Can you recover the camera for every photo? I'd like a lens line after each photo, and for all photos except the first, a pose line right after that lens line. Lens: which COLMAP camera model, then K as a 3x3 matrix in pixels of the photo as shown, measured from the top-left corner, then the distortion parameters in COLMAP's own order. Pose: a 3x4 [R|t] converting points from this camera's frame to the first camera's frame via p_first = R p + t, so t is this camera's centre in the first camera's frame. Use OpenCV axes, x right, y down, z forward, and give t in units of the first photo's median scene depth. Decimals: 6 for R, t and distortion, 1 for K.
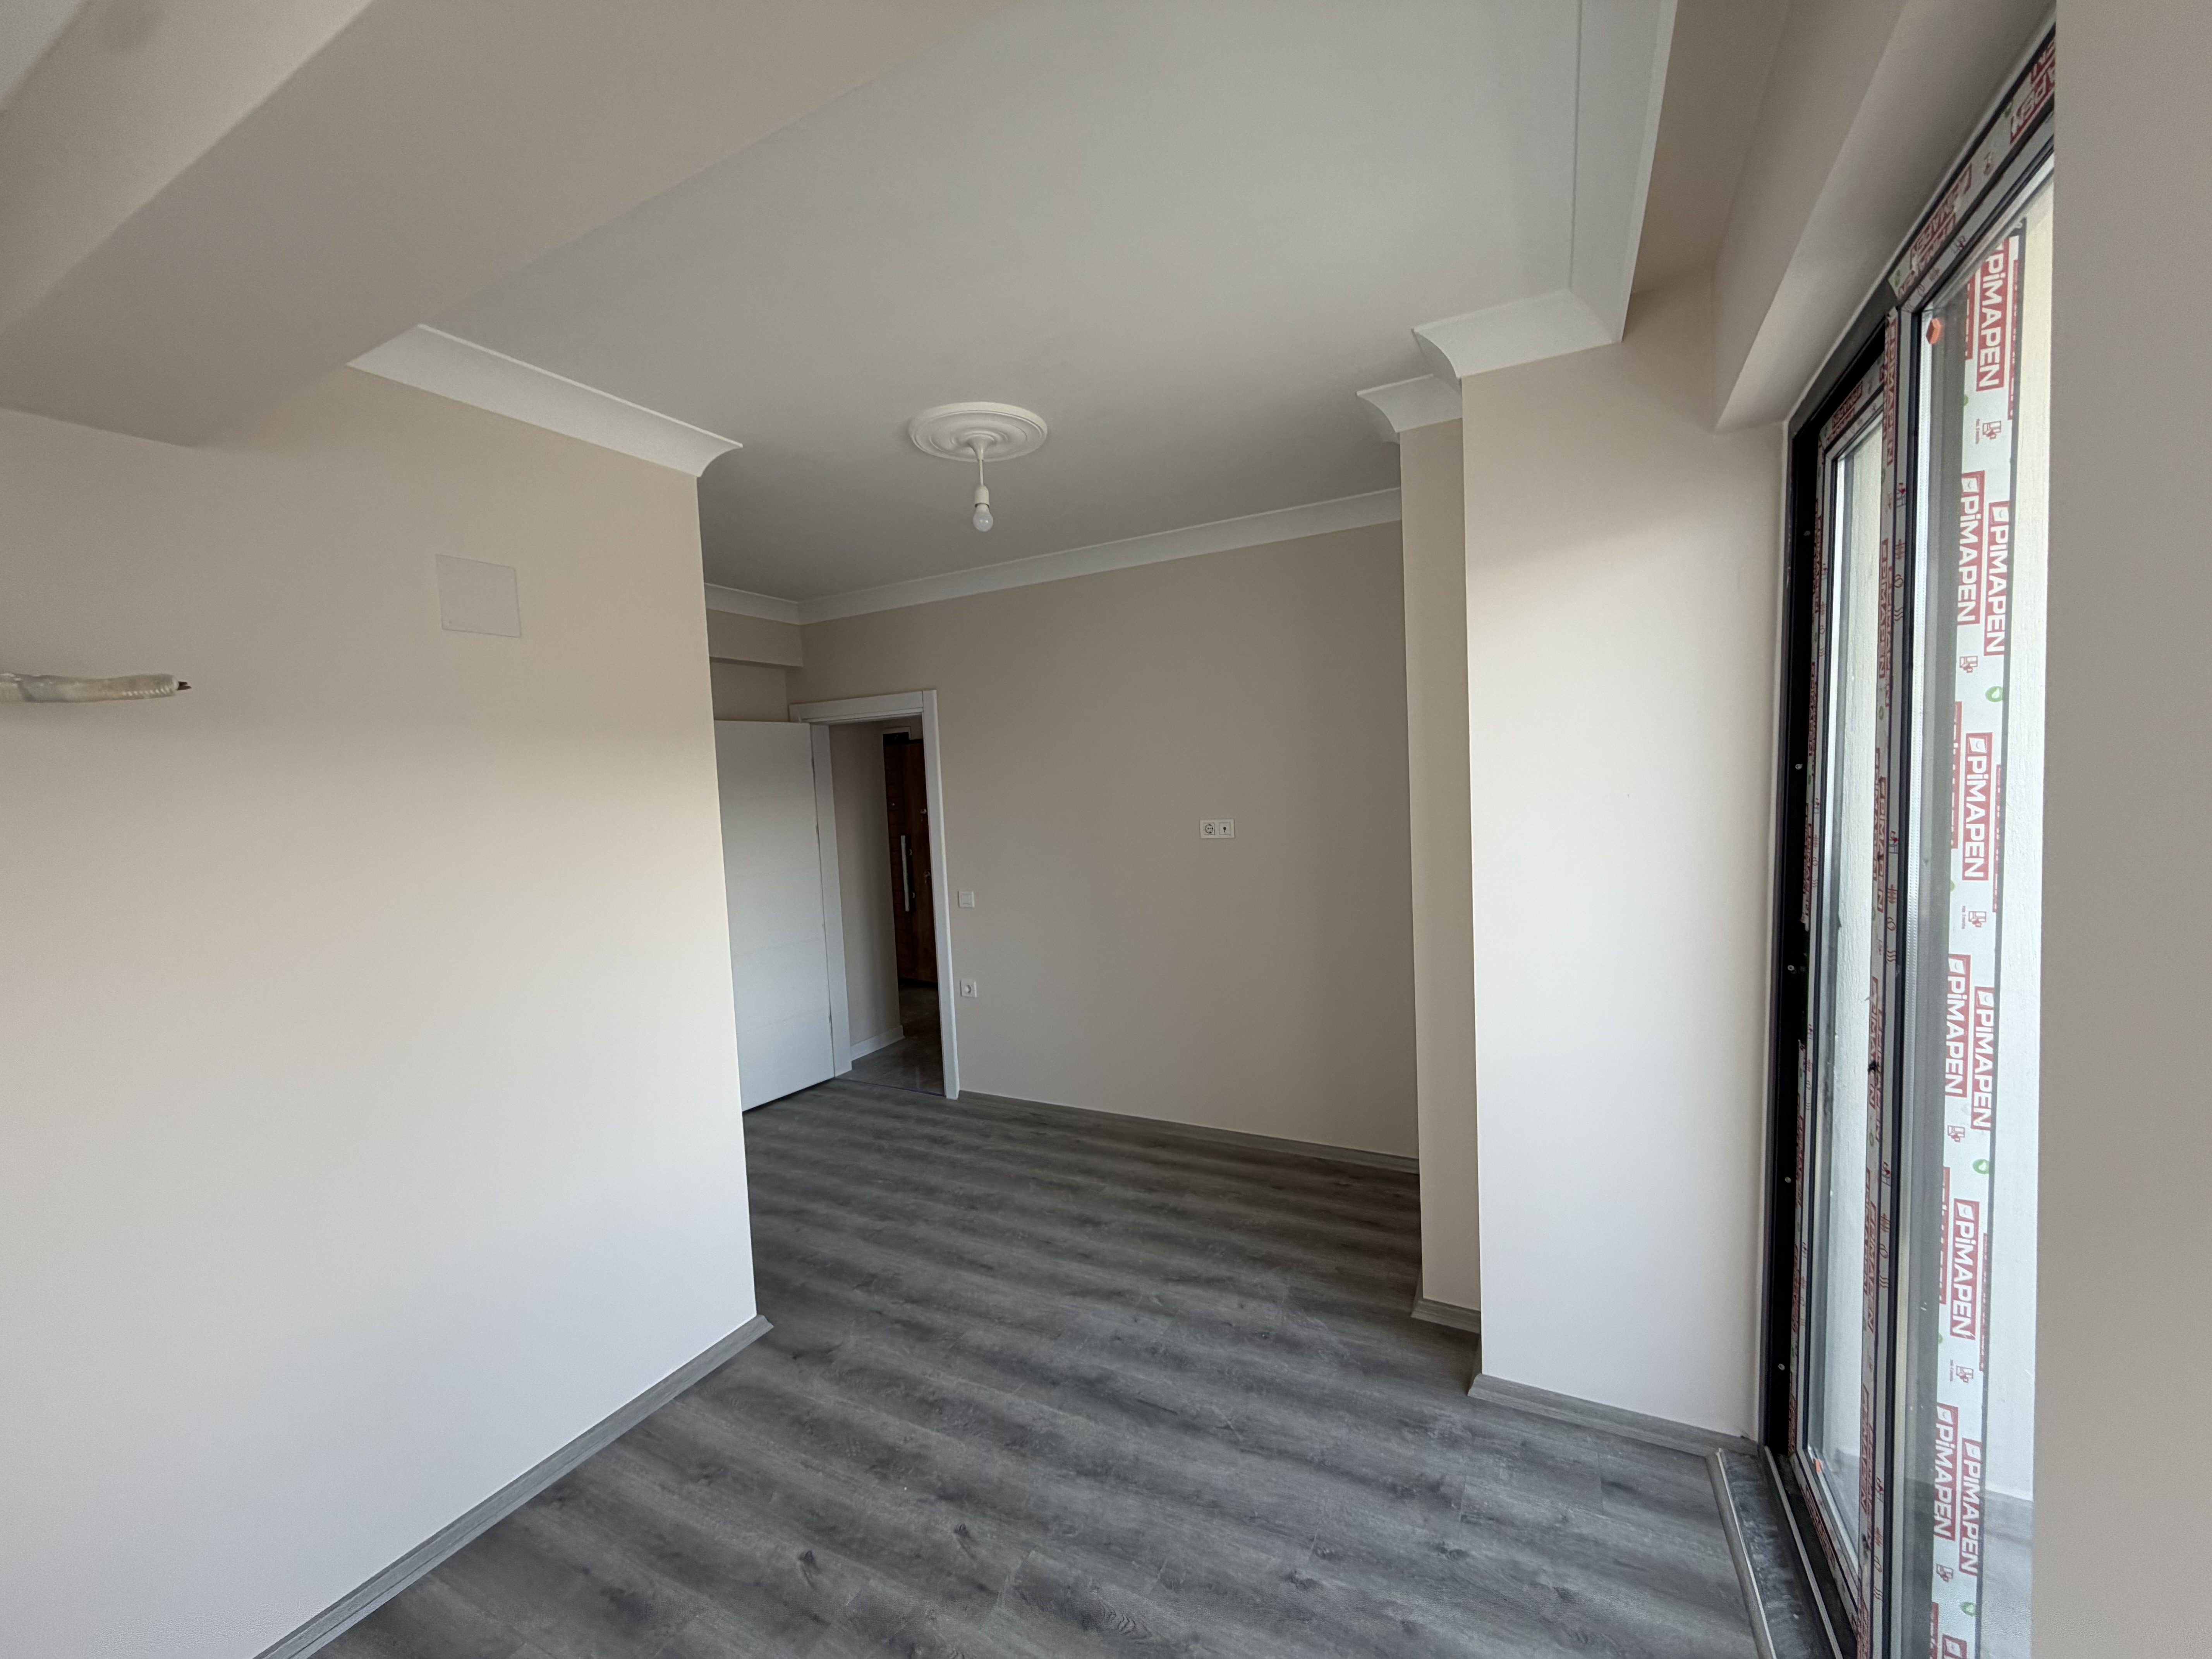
lens RADIAL K [[878.5, 0, 1101.8], [0, 878.5, 836.5], [0, 0, 1]] dist [0.002160, -0.000921]
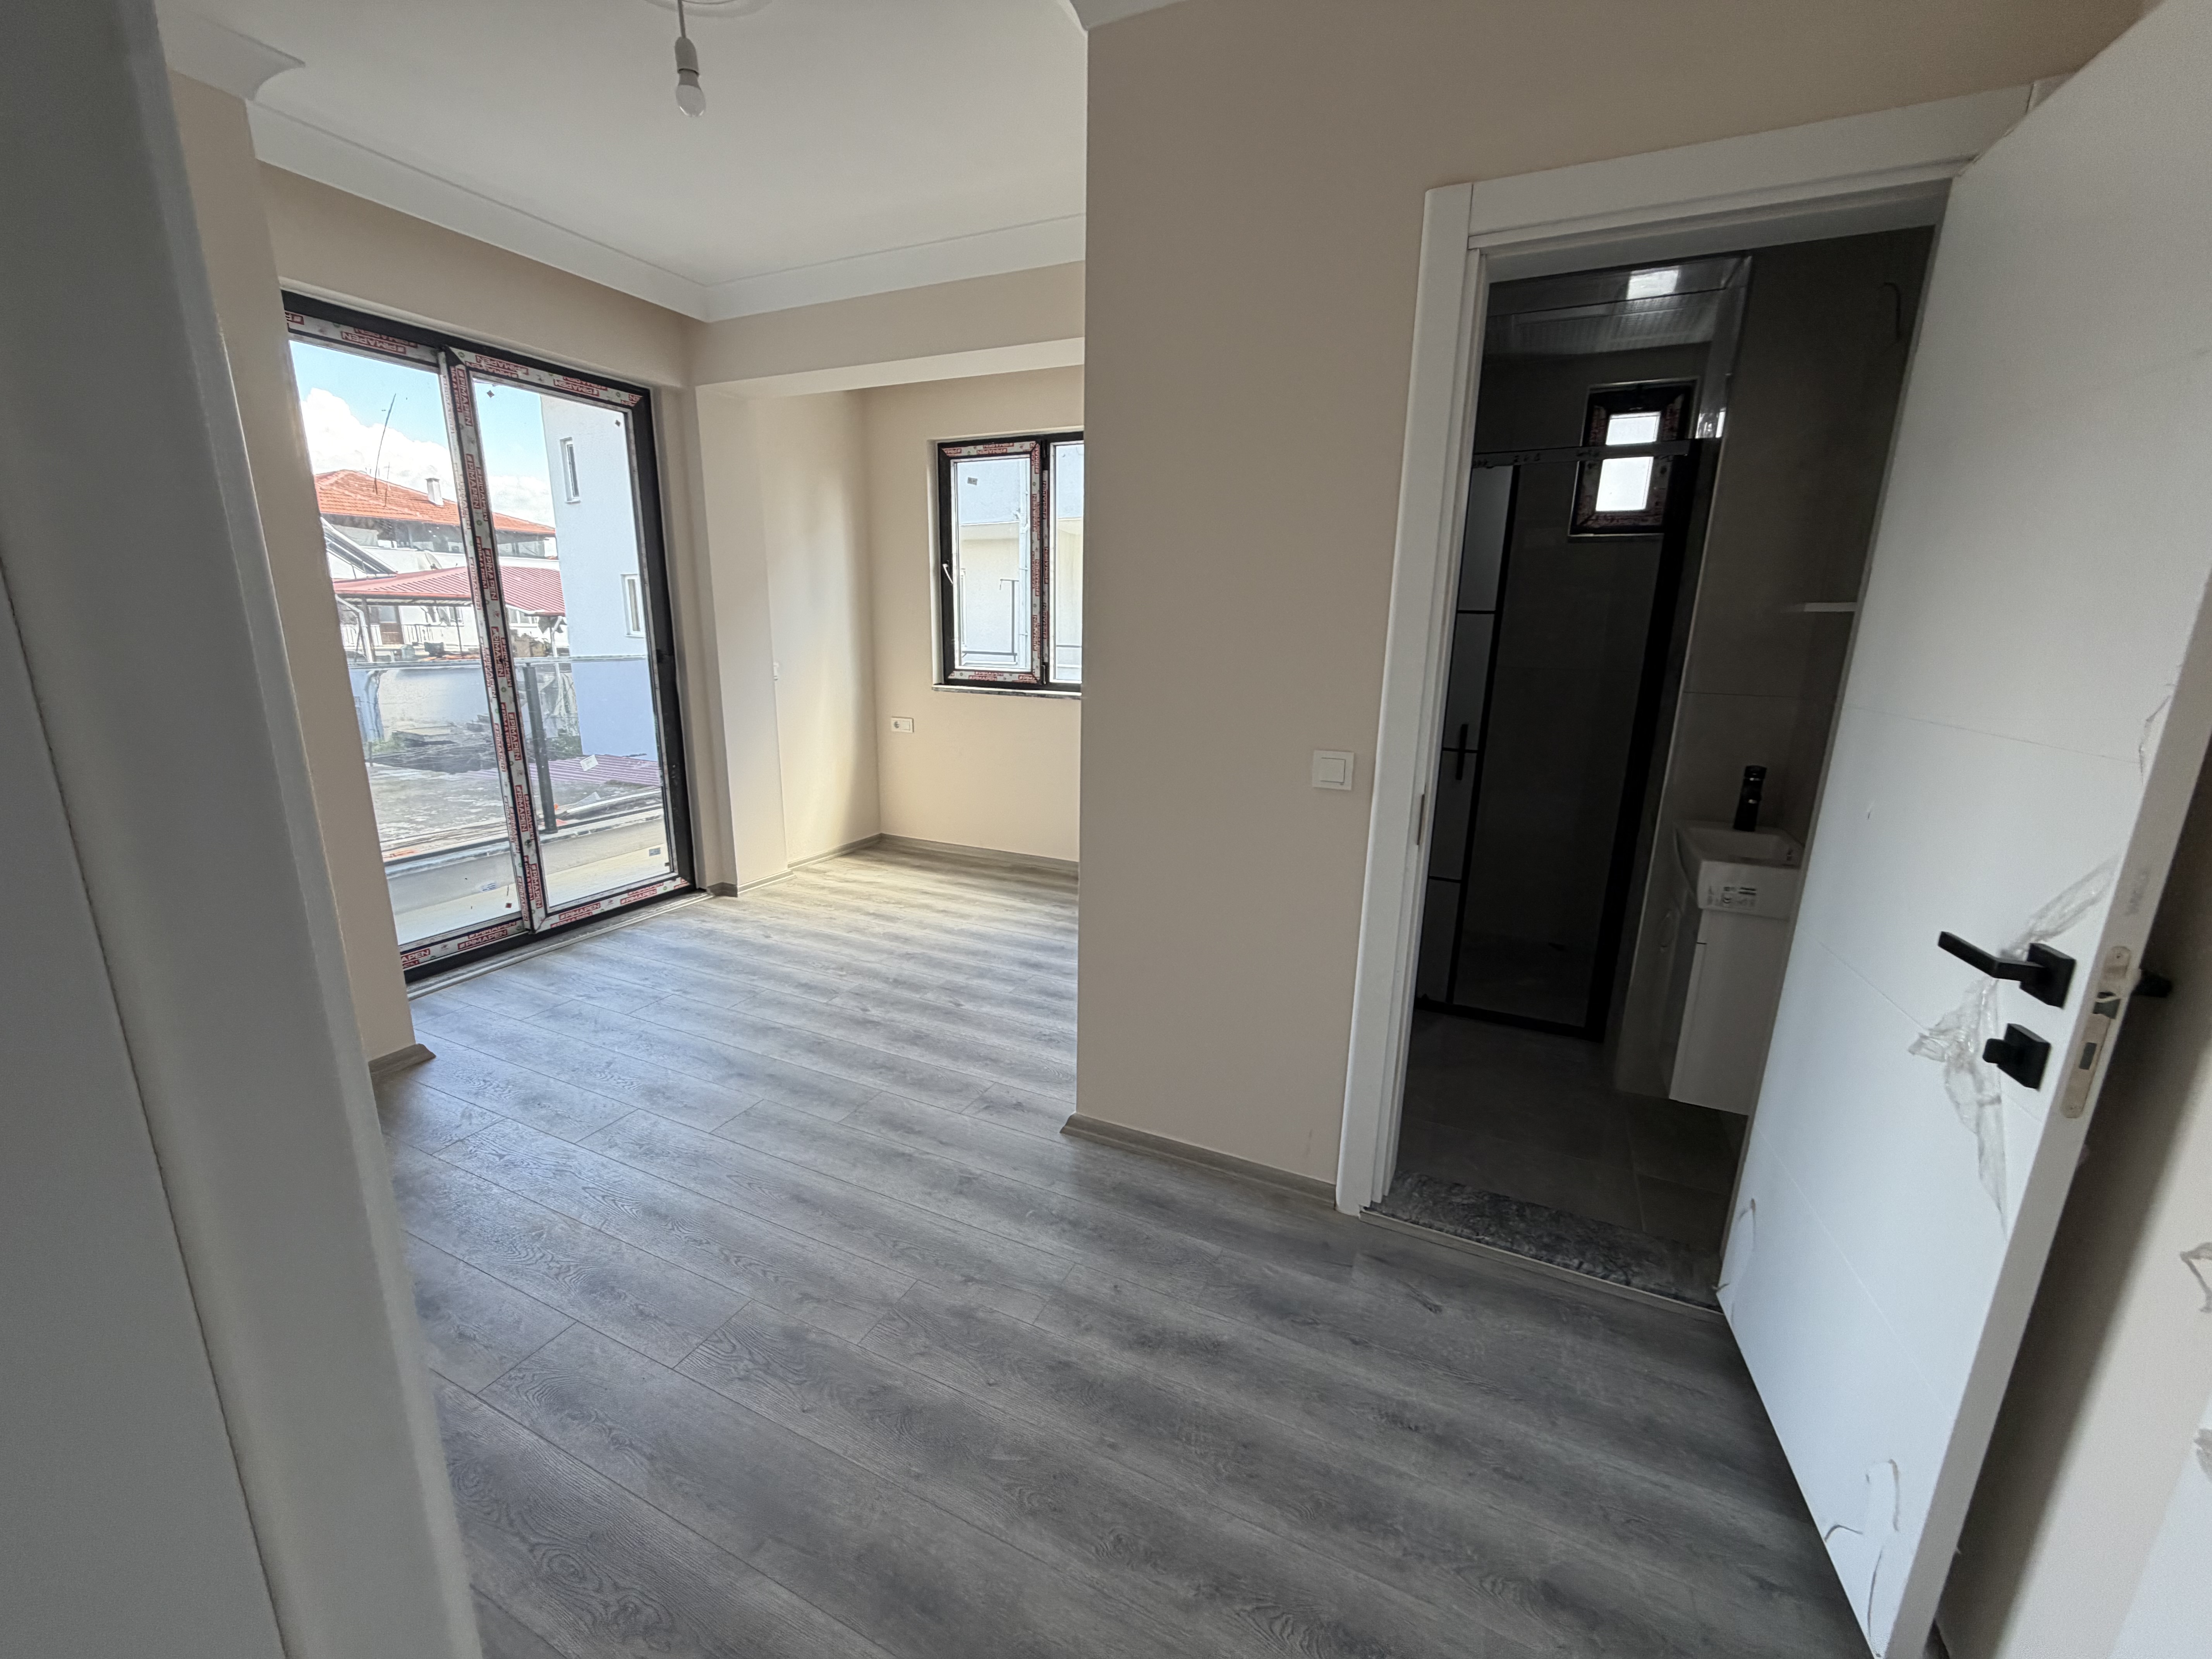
lens RADIAL K [[878.5, 0, 1101.5], [0, 878.5, 830.7], [0, 0, 1]] dist [0.002160, -0.000921]
pose [[-0.999054, 0.036235, -0.024037, -0.570243], [0.027490, 0.954639, 0.296493, 0.004268], [0.033690, 0.295552, -0.954732, 2.478404]]
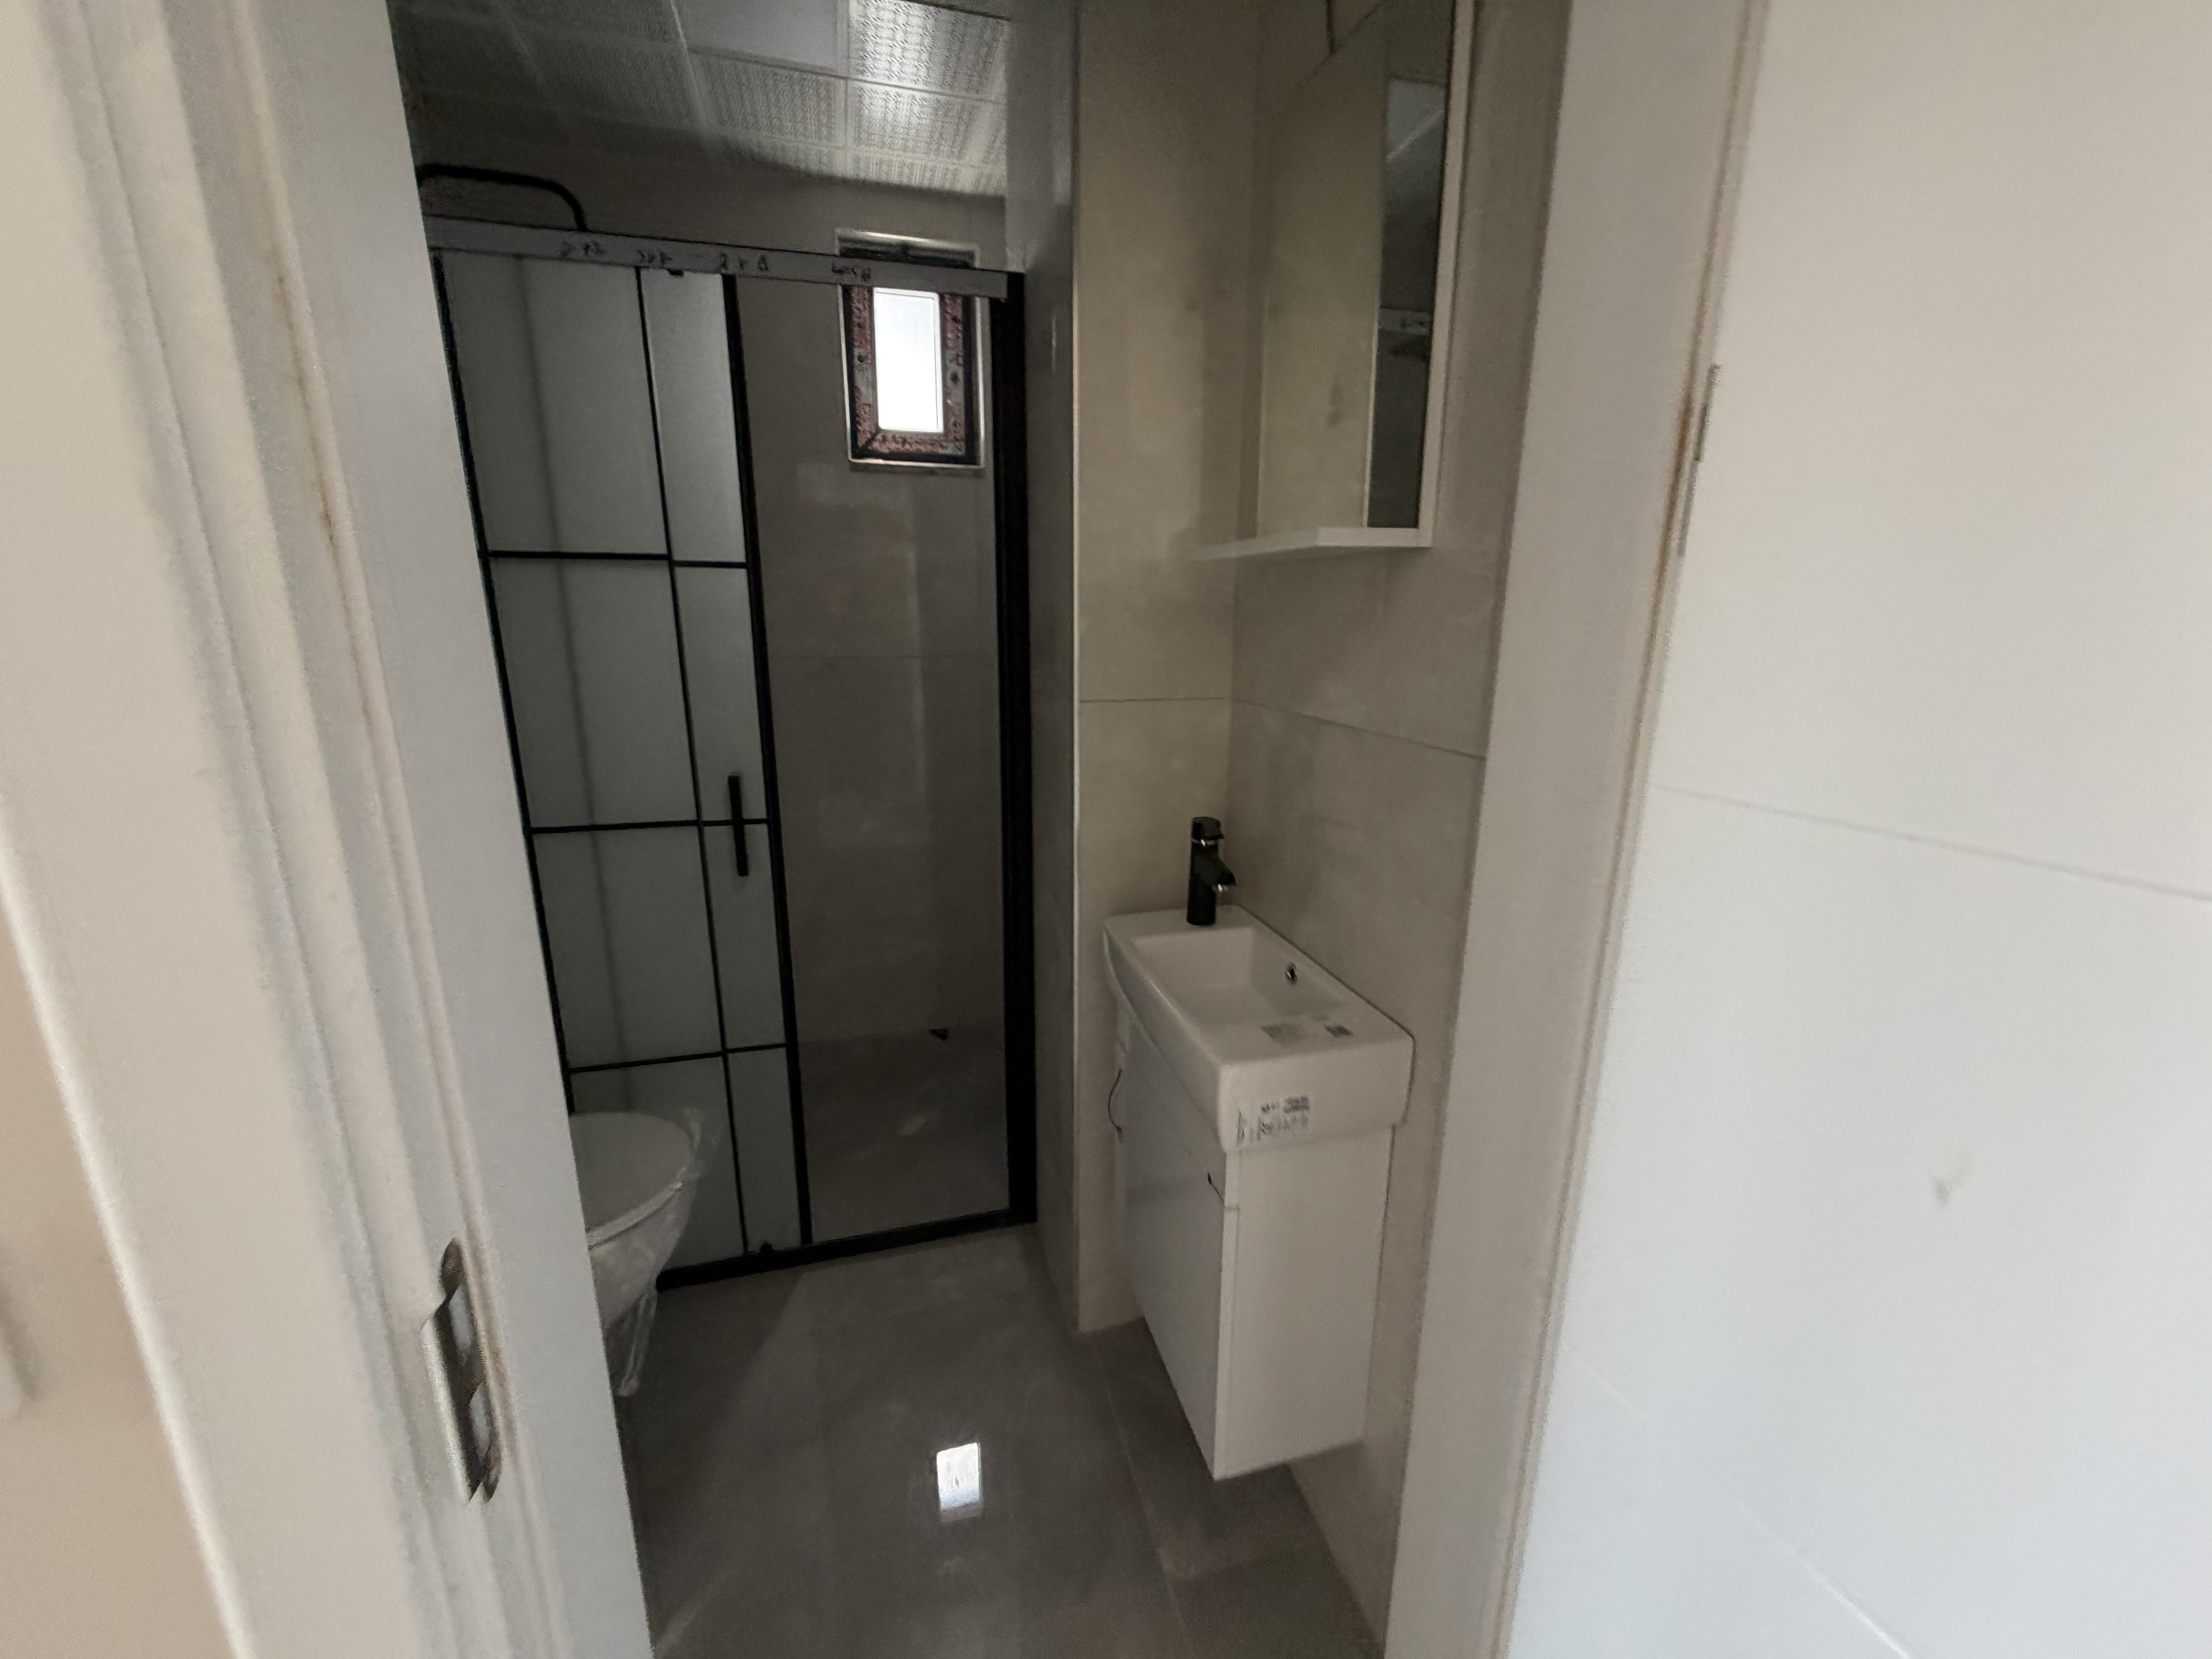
lens RADIAL K [[878.5, 0, 1102.3], [0, 878.5, 829.6], [0, 0, 1]] dist [0.002160, -0.000921]
pose [[-0.726259, 0.211108, -0.654202, -0.939861], [-0.016778, 0.945949, 0.323880, 0.073131], [0.687216, 0.246197, -0.683463, 1.810019]]
